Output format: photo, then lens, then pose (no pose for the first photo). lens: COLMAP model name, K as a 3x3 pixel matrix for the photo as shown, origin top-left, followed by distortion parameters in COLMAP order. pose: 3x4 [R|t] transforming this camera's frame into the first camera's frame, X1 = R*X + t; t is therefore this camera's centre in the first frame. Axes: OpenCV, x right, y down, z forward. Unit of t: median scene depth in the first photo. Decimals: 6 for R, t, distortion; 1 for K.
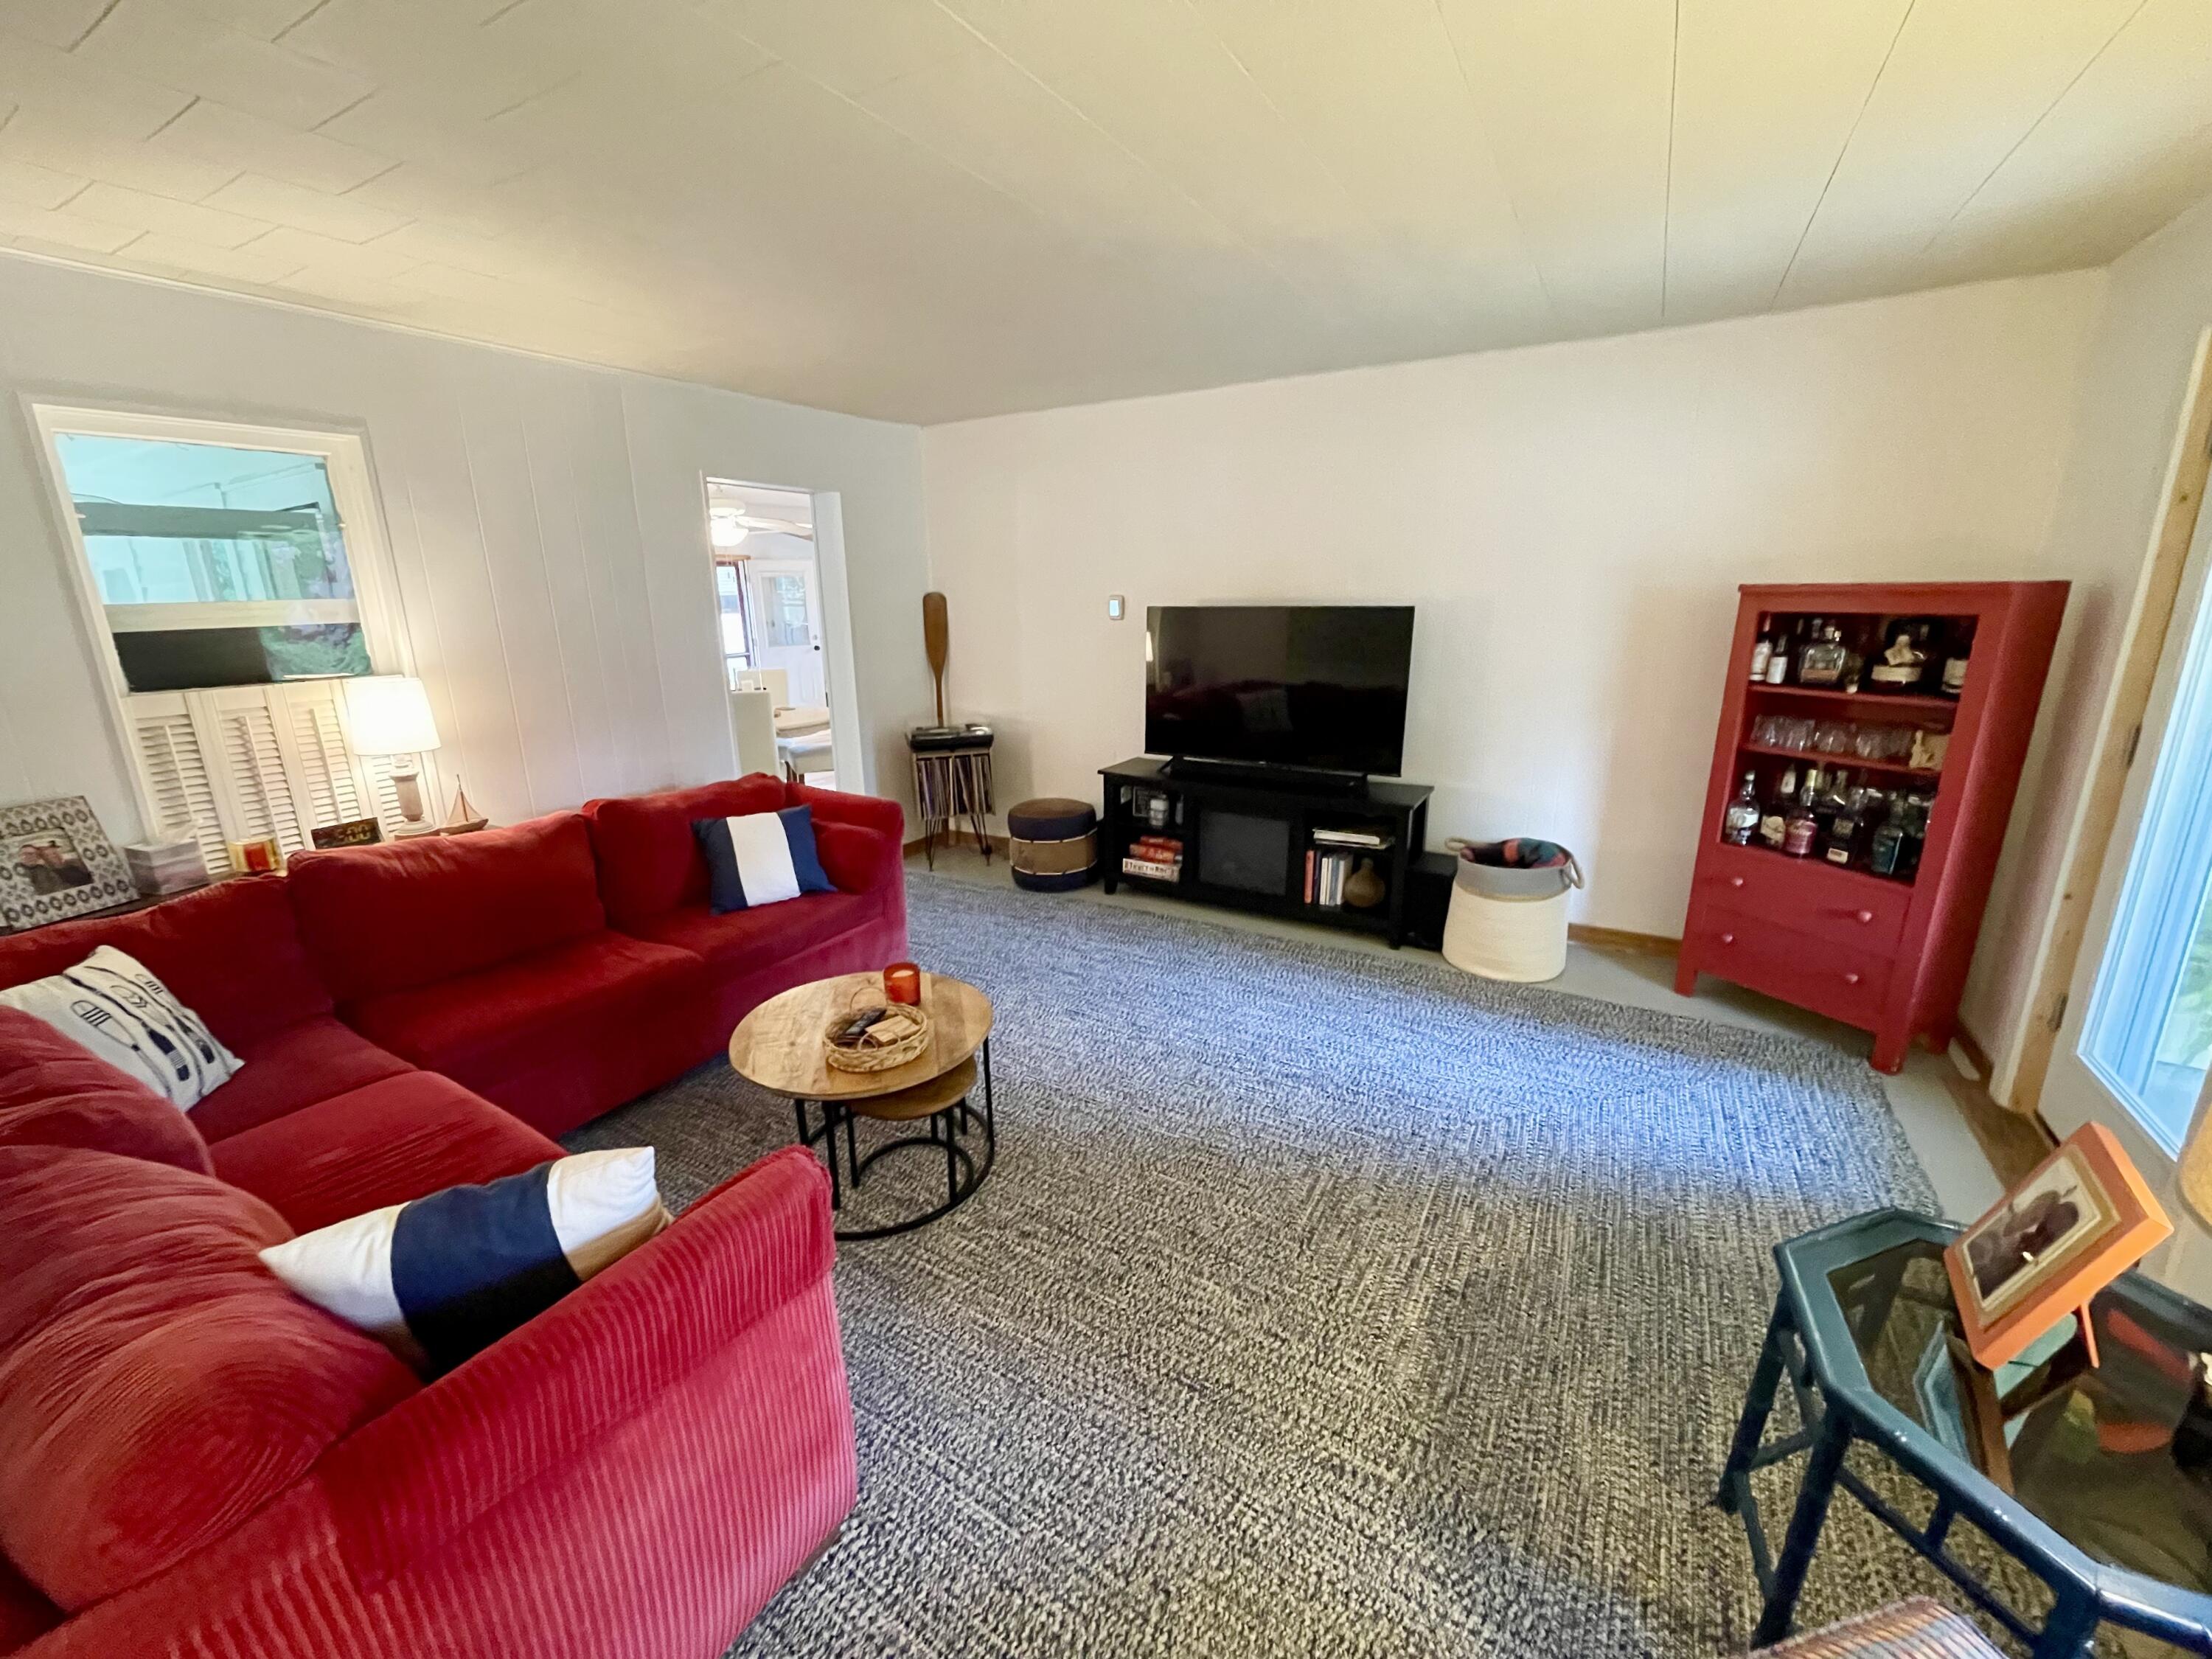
lens RADIAL K [[894.6, 0, 1102.3], [0, 894.6, 822.7], [0, 0, 1]] dist [-0.002865, 0.000568]
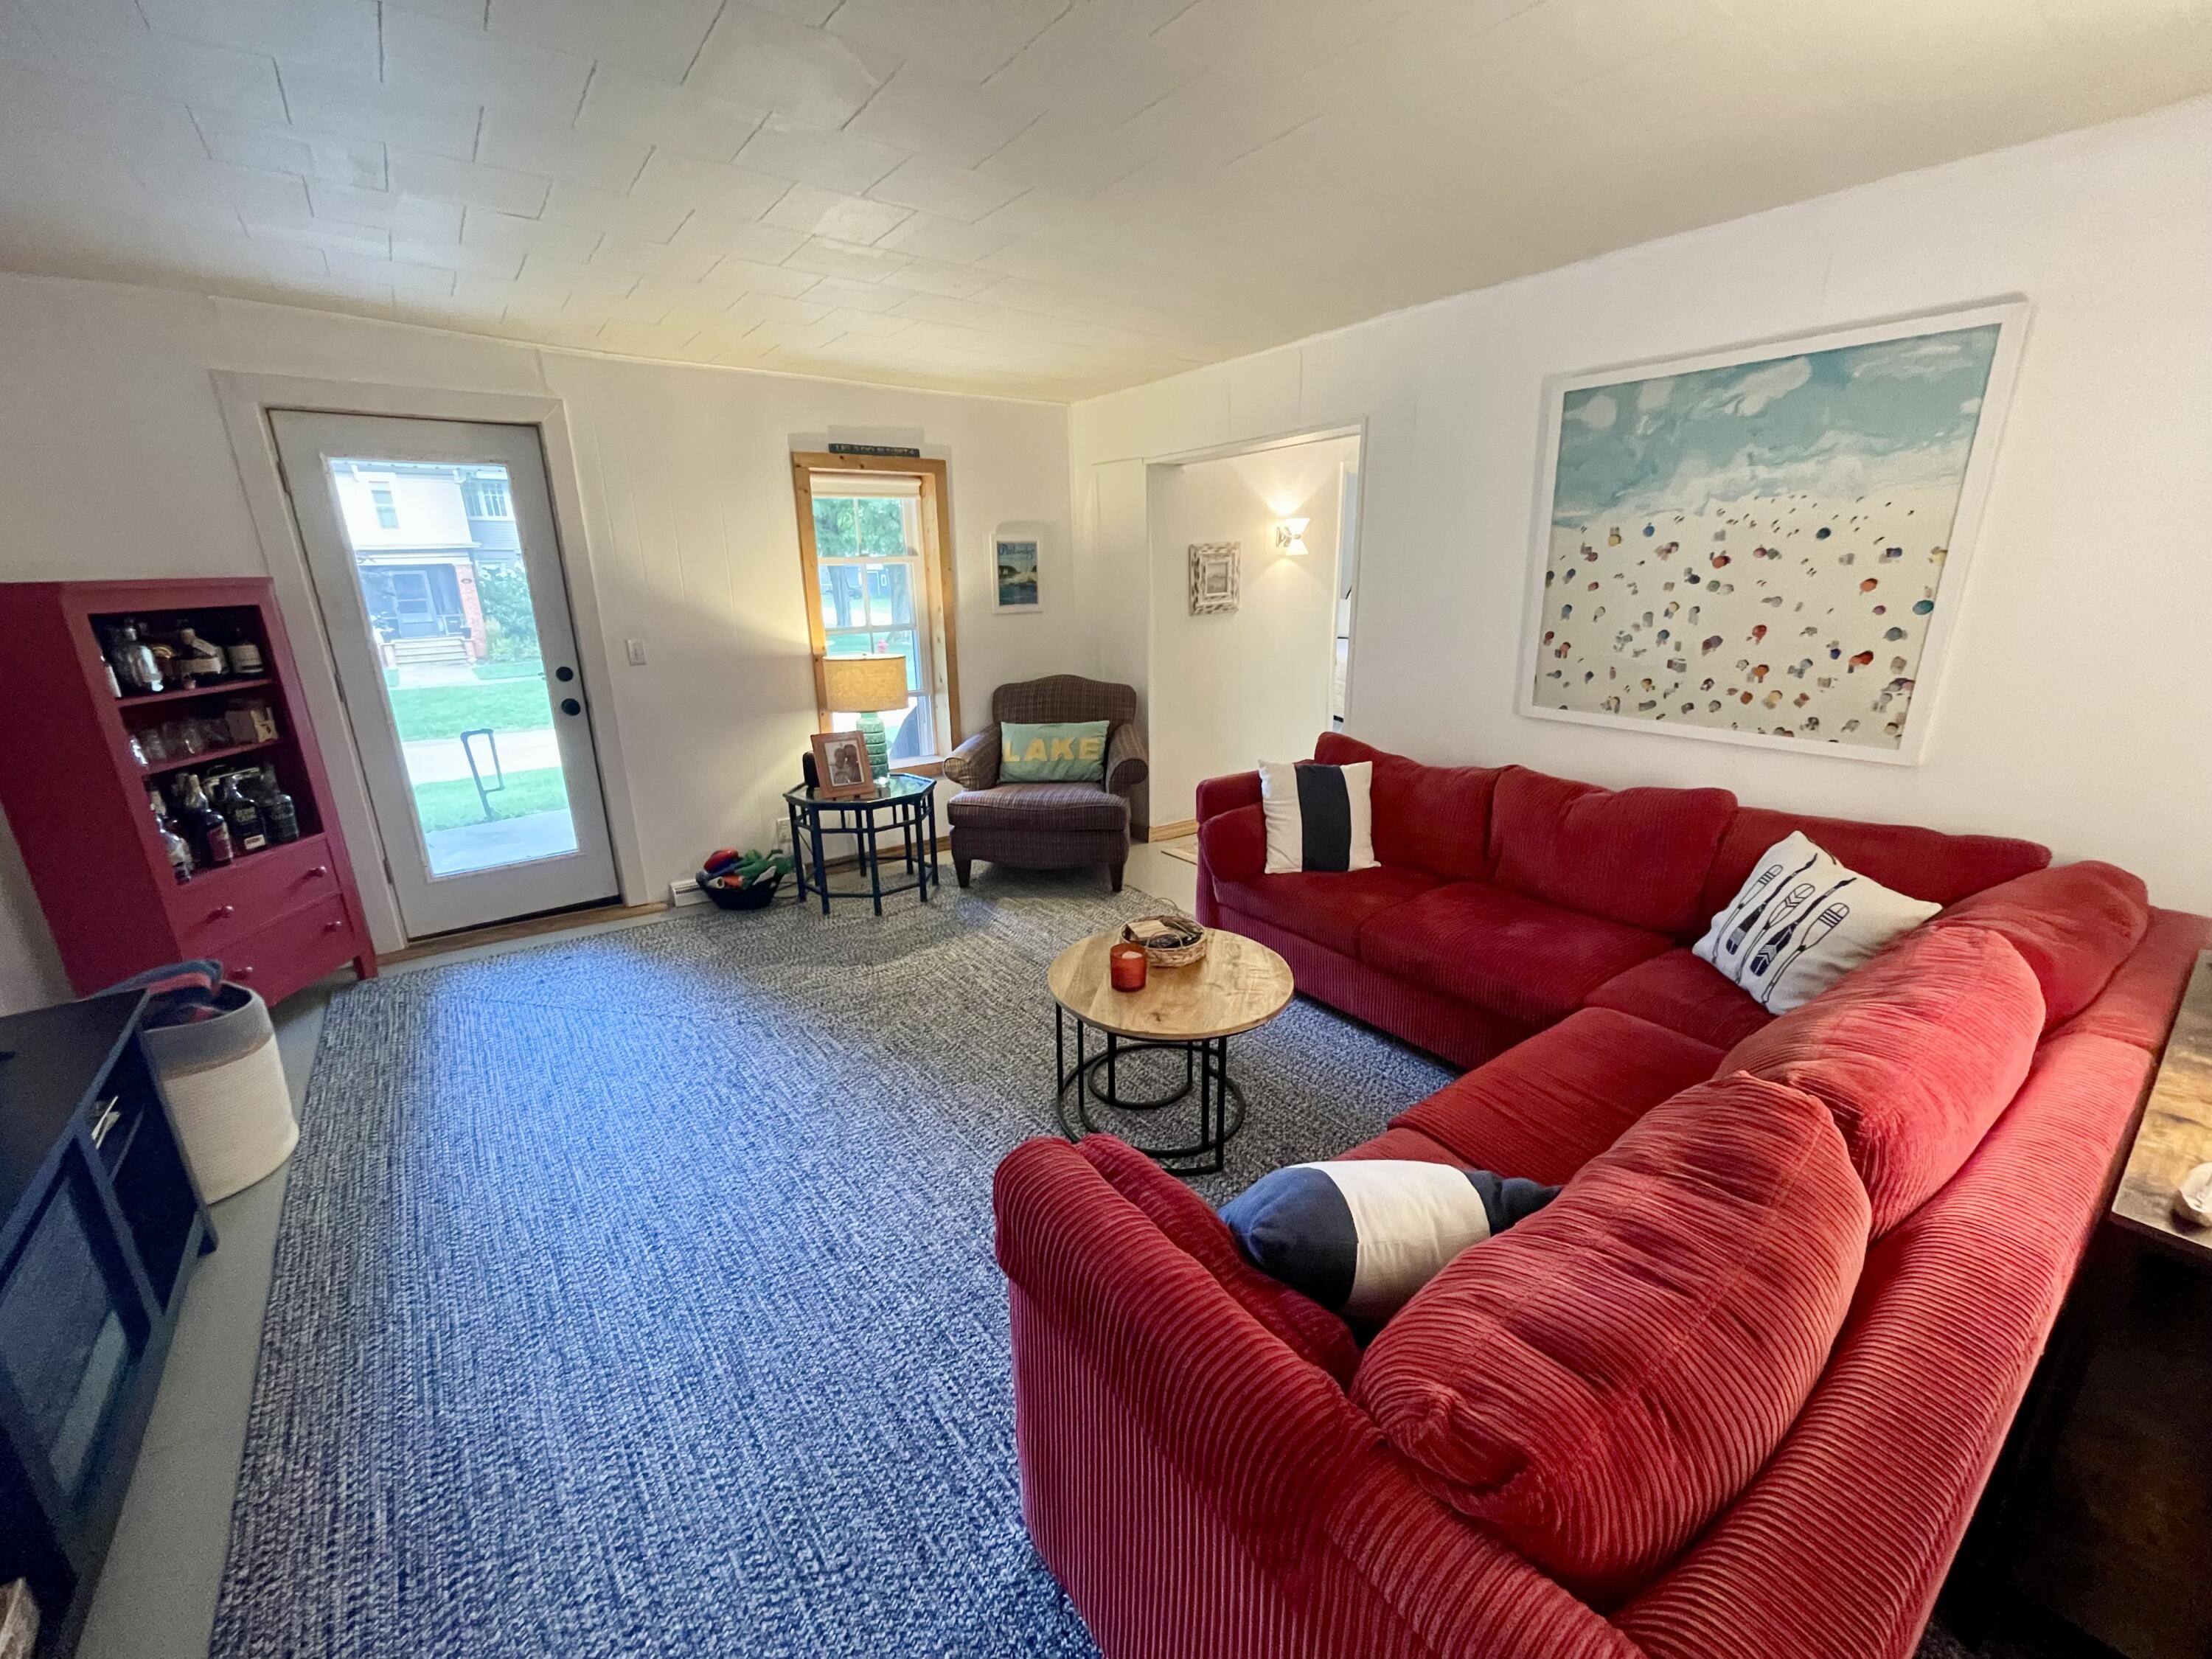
lens RADIAL K [[894.6, 0, 1098.9], [0, 894.6, 831.0], [0, 0, 1]] dist [-0.002865, 0.000568]
pose [[-0.921131, -0.085134, 0.379828, -0.646165], [0.129875, 0.852655, 0.506075, -0.509632], [-0.366946, 0.515492, -0.774350, 1.974218]]
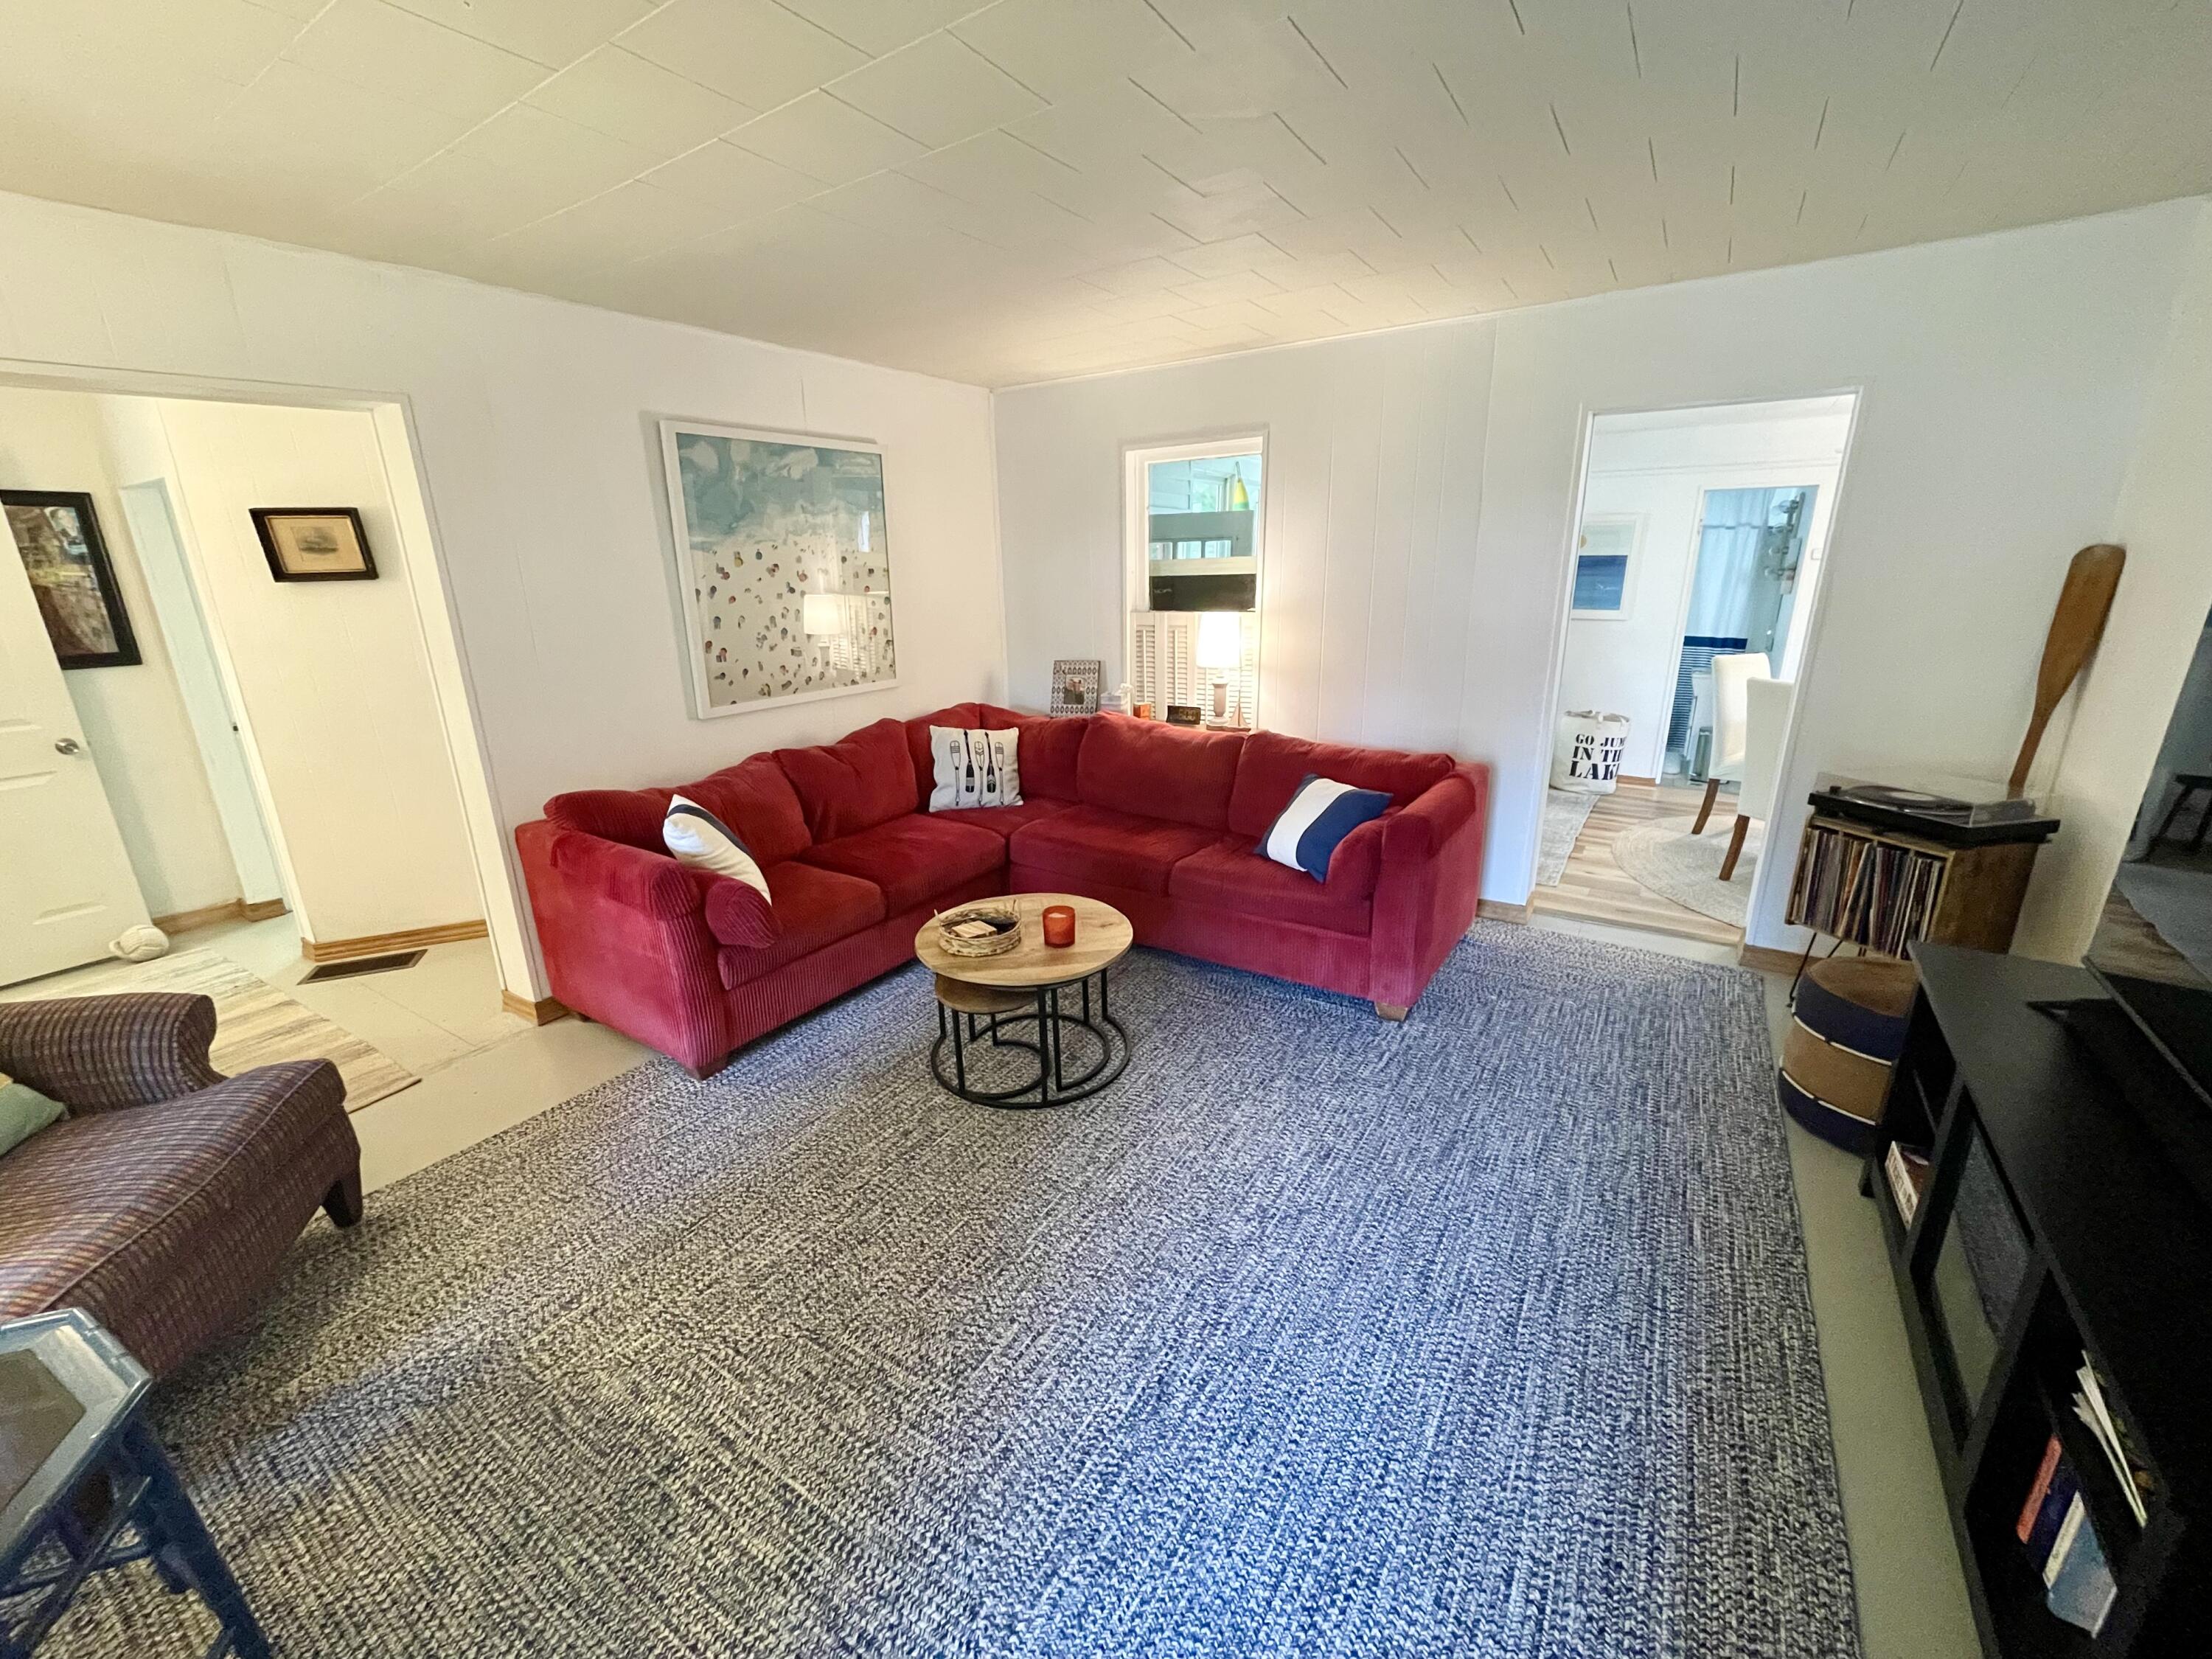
lens RADIAL K [[894.6, 0, 1092.3], [0, 894.6, 834.6], [0, 0, 1]] dist [-0.002865, 0.000568]
pose [[-0.051253, 0.305314, -0.950871, 0.906216], [-0.241405, 0.920100, 0.308446, -0.309880], [0.969070, 0.245354, 0.026547, 1.151959]]
